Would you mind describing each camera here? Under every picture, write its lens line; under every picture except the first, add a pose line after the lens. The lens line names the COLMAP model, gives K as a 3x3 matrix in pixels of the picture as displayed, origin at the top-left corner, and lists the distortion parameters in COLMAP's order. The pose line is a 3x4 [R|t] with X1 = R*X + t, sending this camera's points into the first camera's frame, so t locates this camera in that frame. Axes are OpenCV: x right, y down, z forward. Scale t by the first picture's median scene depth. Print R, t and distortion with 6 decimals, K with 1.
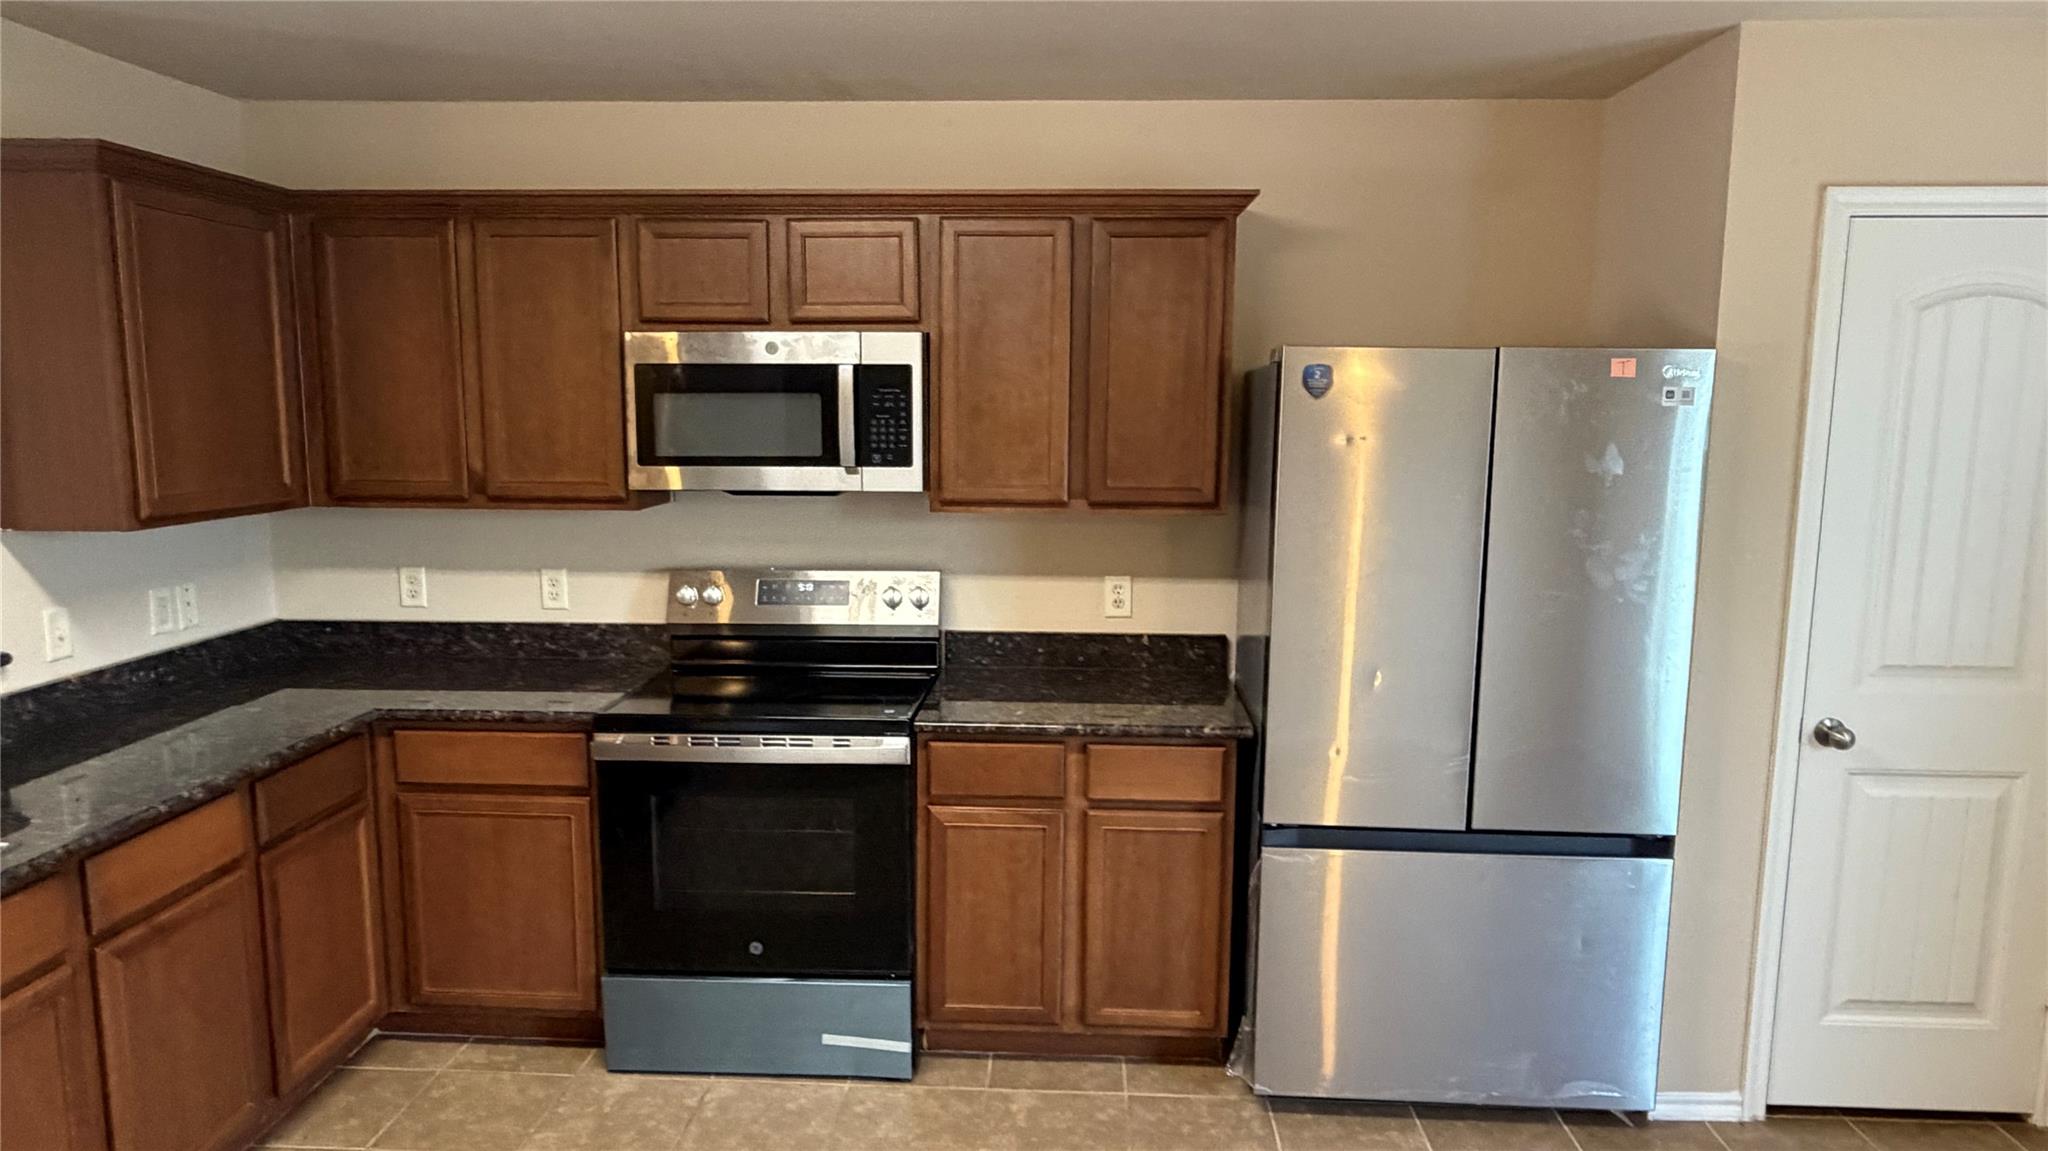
lens RADIAL K [[1314.0, 0, 1024.5], [0, 1314.0, 586.1], [0, 0, 1]] dist [-0.007985, -0.001420]
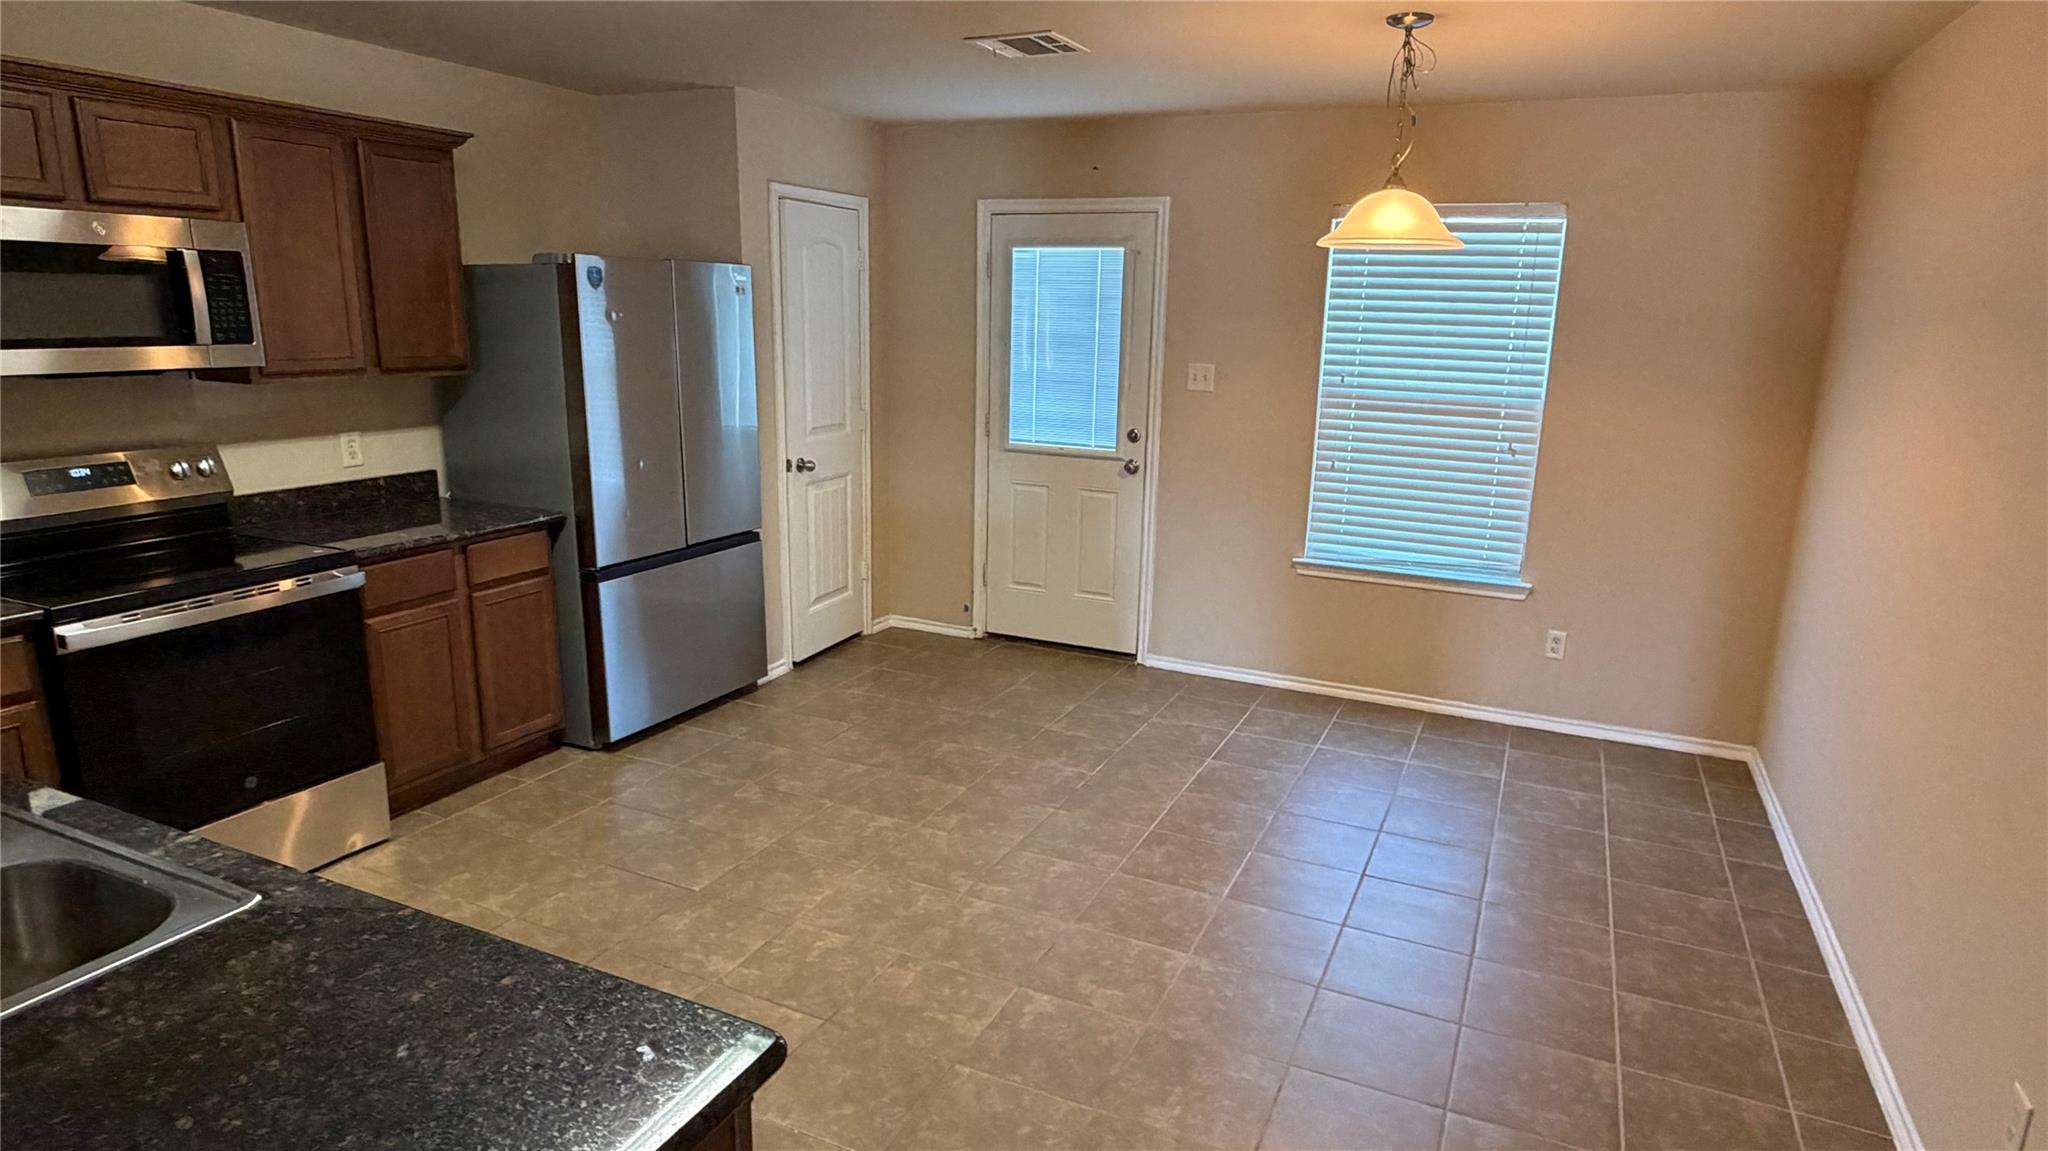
lens RADIAL K [[1138.9, 0, 1024.0], [0, 1138.9, 578.8], [0, 0, 1]] dist [-0.005587, -0.000686]
pose [[0.386432, -0.212885, 0.897413, -0.756498], [0.112801, 0.976602, 0.183098, 0.002997], [-0.915394, 0.030474, 0.401404, 0.001578]]
